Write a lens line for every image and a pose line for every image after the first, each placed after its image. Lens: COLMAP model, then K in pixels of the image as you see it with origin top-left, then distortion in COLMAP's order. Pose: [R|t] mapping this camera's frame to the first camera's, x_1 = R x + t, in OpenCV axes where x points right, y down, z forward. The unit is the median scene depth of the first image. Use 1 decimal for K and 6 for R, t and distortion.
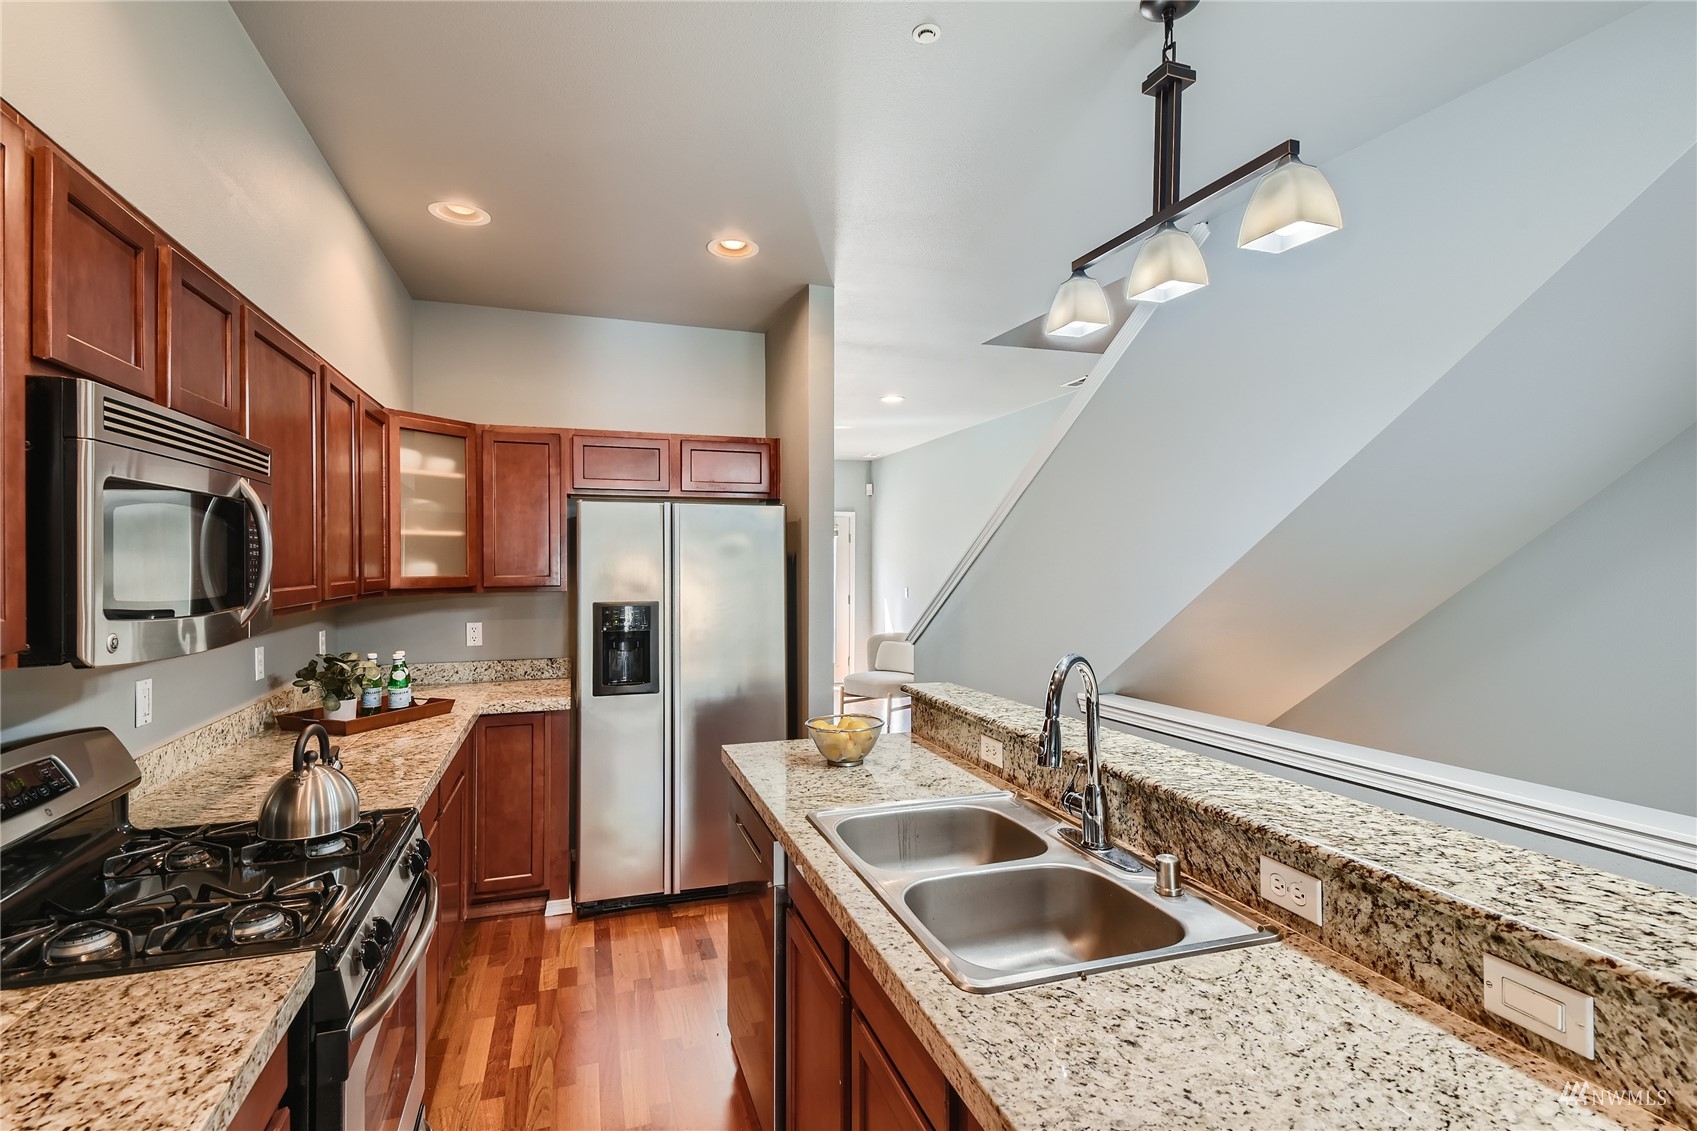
lens RADIAL K [[813.2, 0, 850.0], [0, 813.2, 561.6], [0, 0, 1]] dist [0.035825, -0.015969]
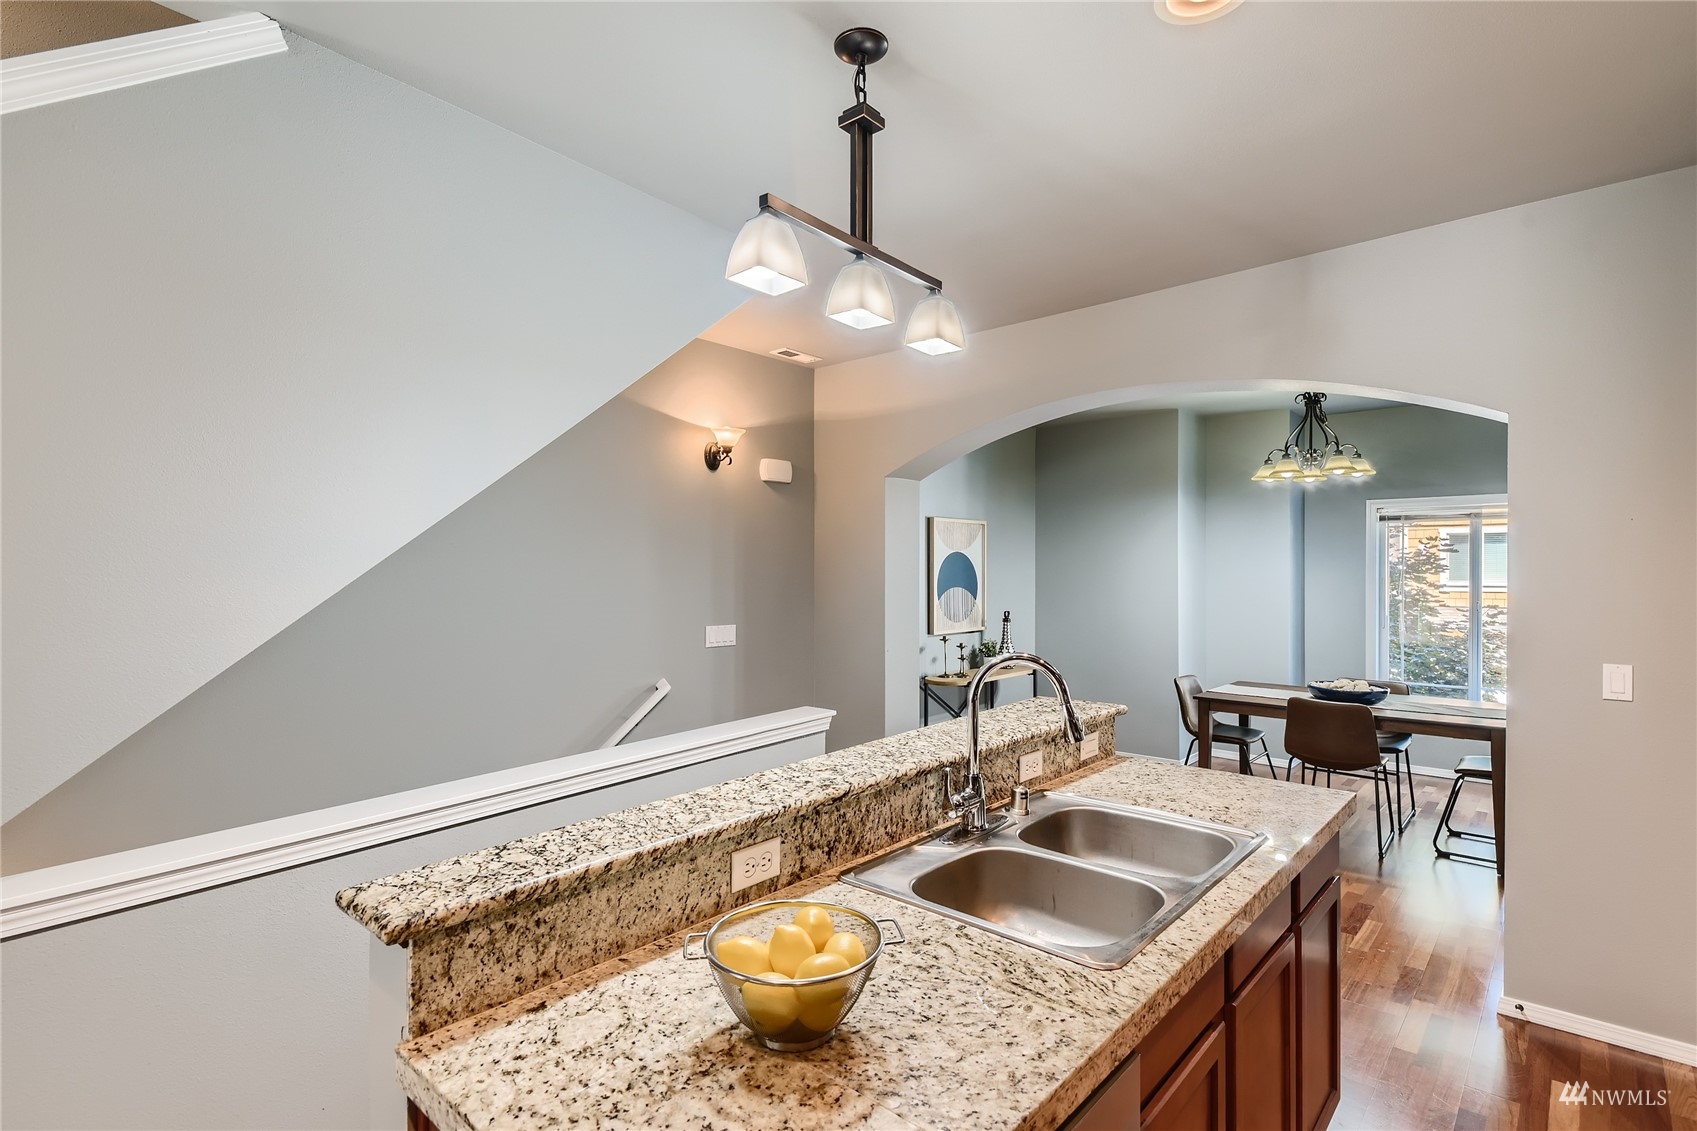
lens RADIAL K [[817.7, 0, 843.2], [0, 817.7, 574.9], [0, 0, 1]] dist [0.054672, -0.032858]
pose [[-0.495155, -0.003281, 0.868798, -0.457026], [0.002295, 0.999984, 0.005085, -0.001847], [-0.868801, 0.004512, -0.495140, 1.342334]]
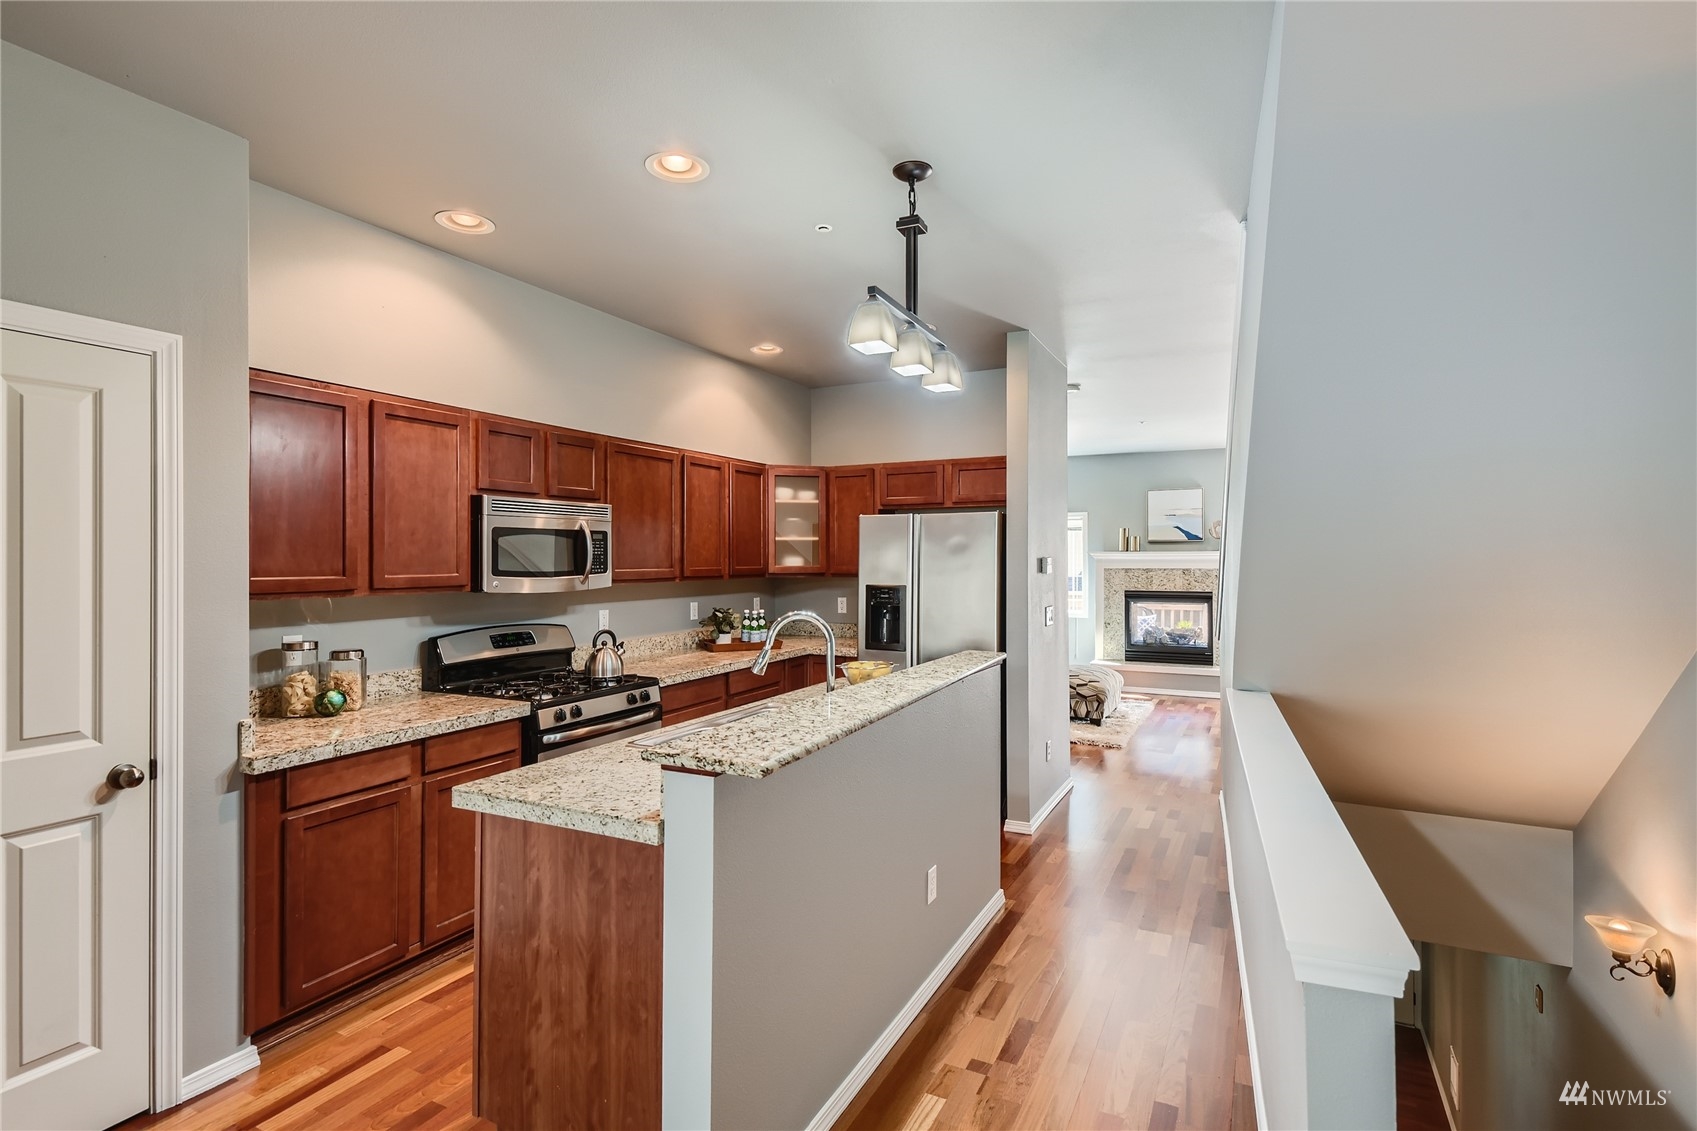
lens RADIAL K [[813.2, 0, 850.0], [0, 813.2, 561.6], [0, 0, 1]] dist [0.035825, -0.015969]
pose [[0.706061, 0.001193, -0.708150, 1.147938], [0.002318, 0.999989, 0.003996, 0.005227], [0.708147, -0.004463, 0.706051, -0.079014]]
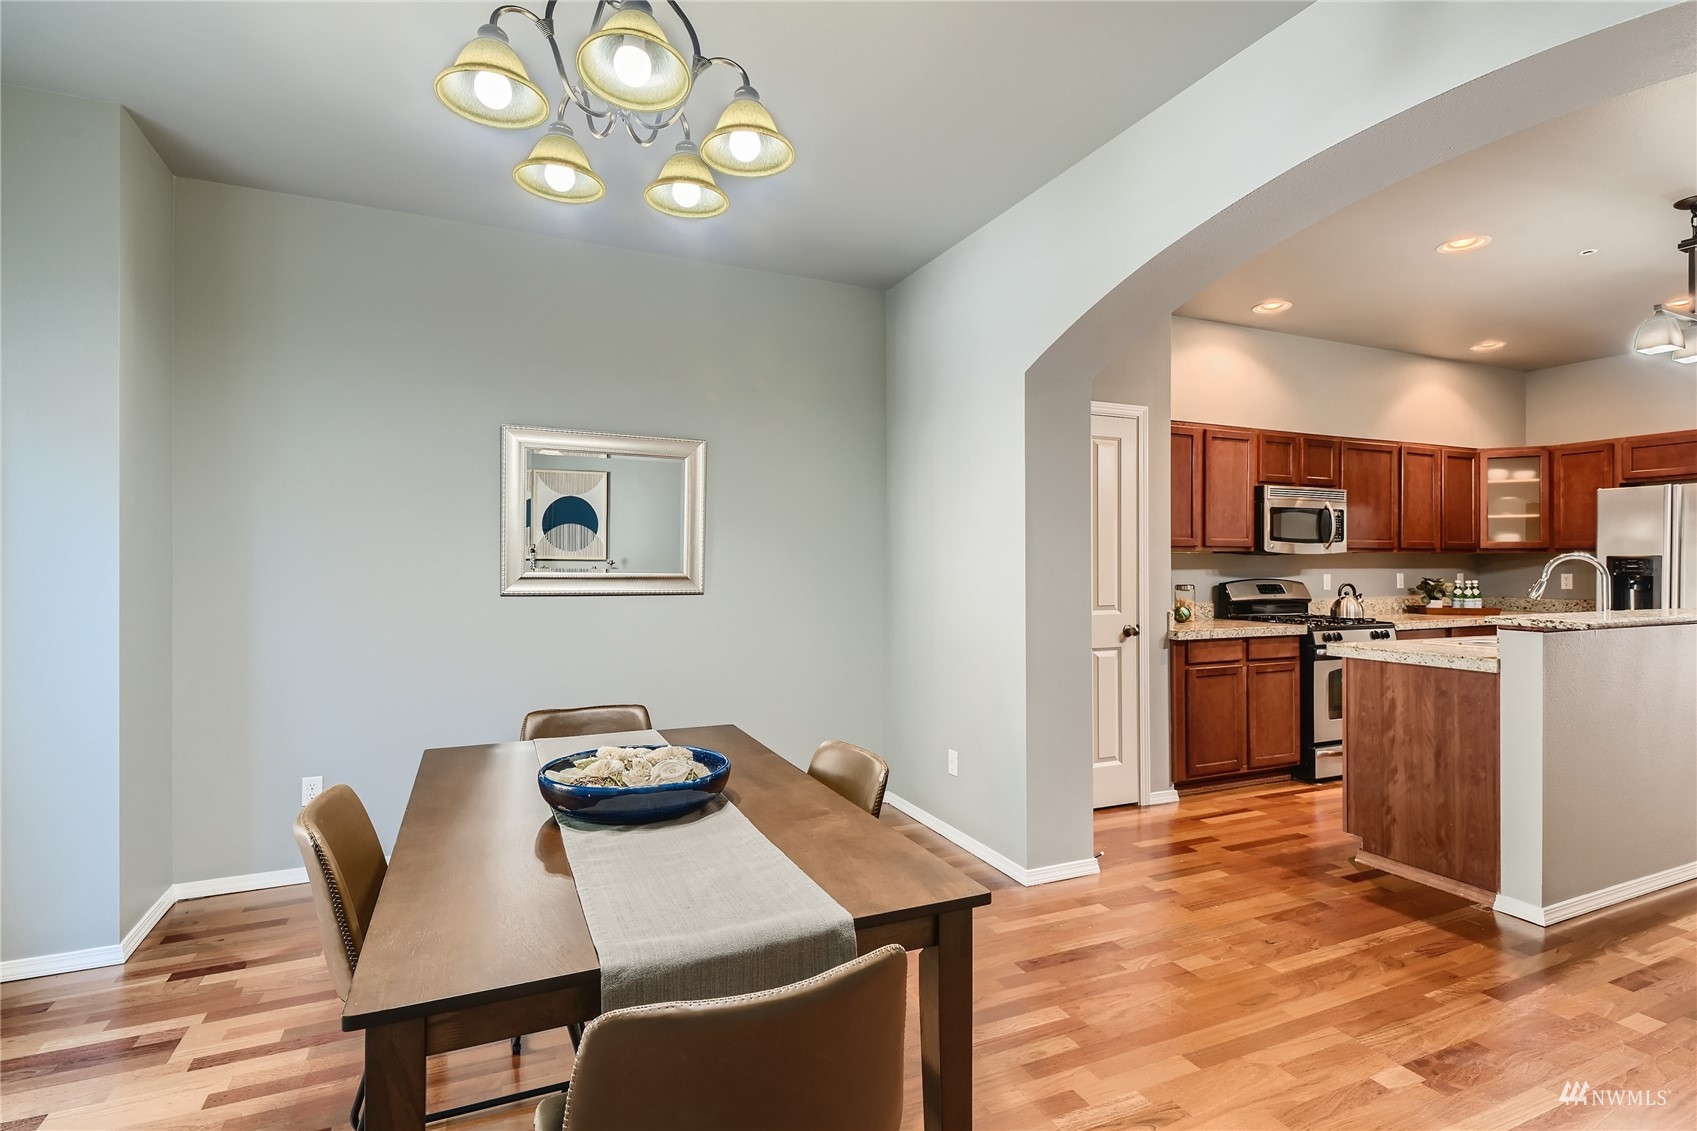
lens RADIAL K [[813.2, 0, 850.0], [0, 813.2, 561.6], [0, 0, 1]] dist [0.035825, -0.015969]
pose [[0.110201, -0.003979, -0.993901, 1.732863], [-0.001435, 0.999990, -0.004163, 0.112802], [0.993908, 0.001885, 0.110195, -0.918720]]
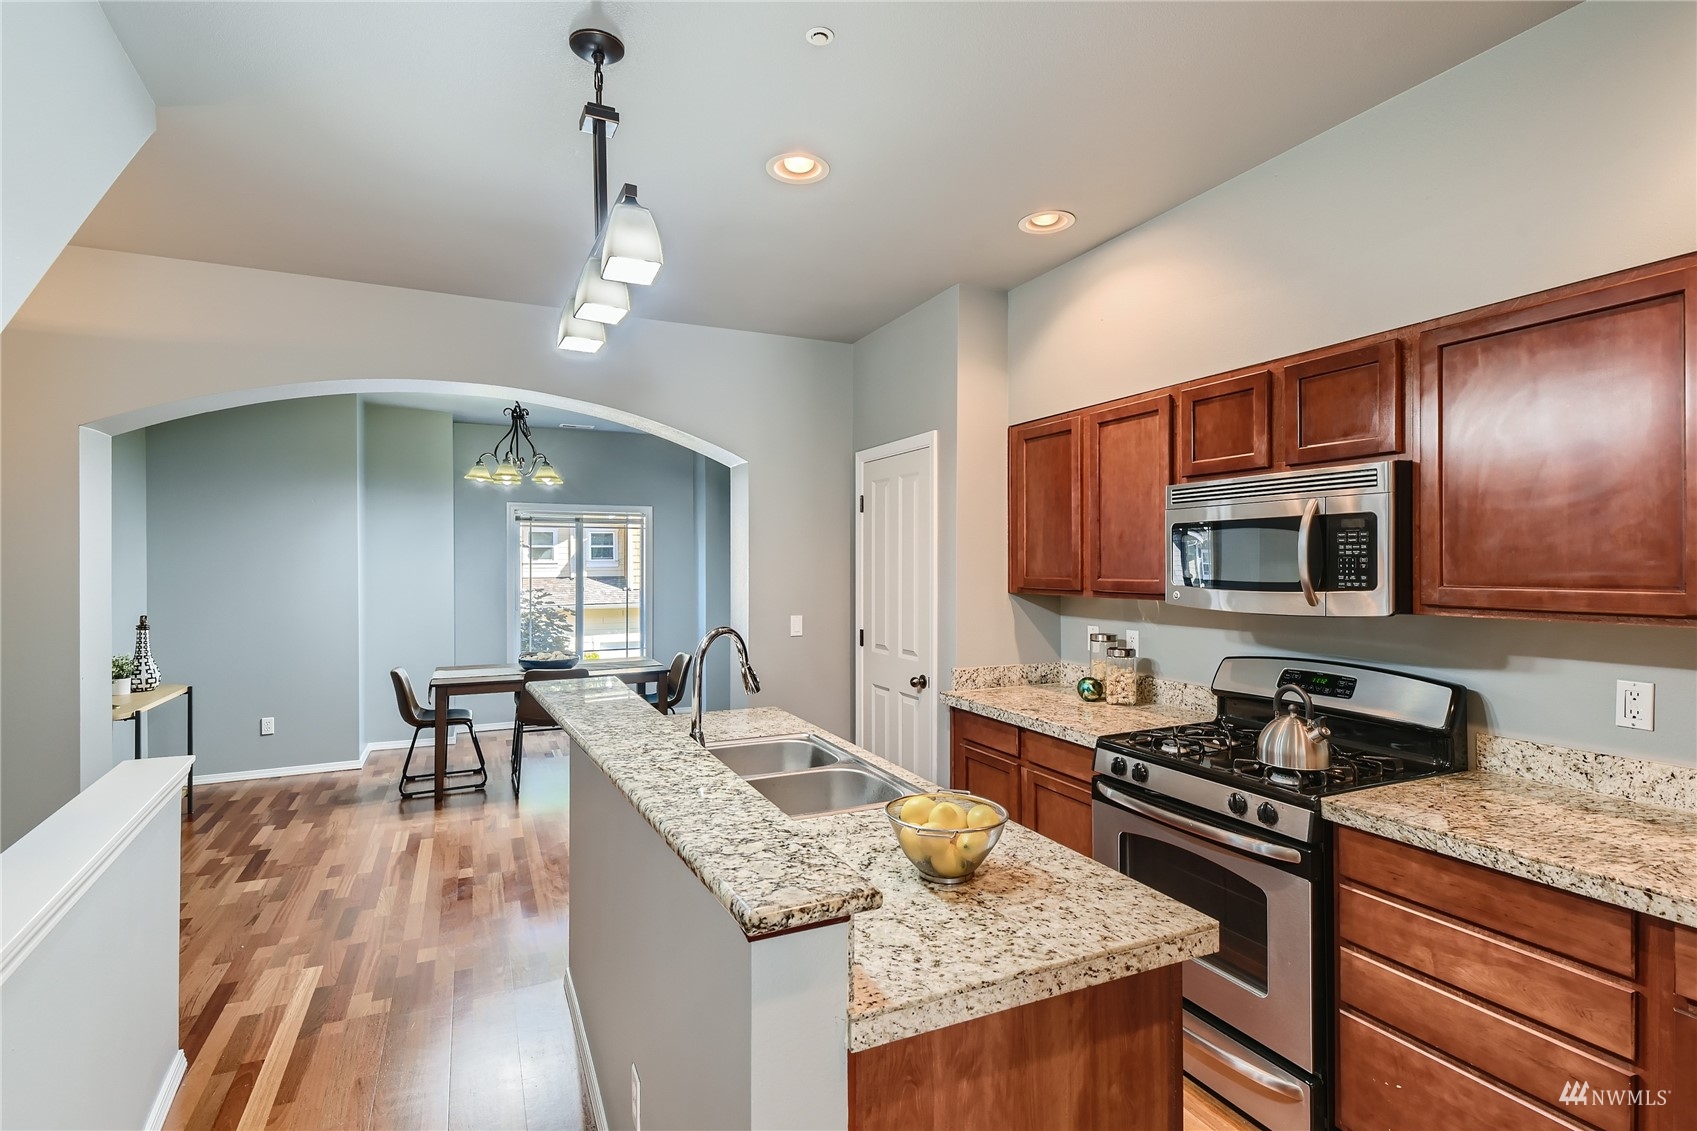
lens RADIAL K [[813.2, 0, 850.0], [0, 813.2, 561.6], [0, 0, 1]] dist [0.035825, -0.015969]
pose [[-0.993370, 0.001849, -0.114942, 0.159390], [0.001765, 0.999998, 0.000833, 0.000274], [0.114943, 0.000624, -0.993372, 1.826164]]
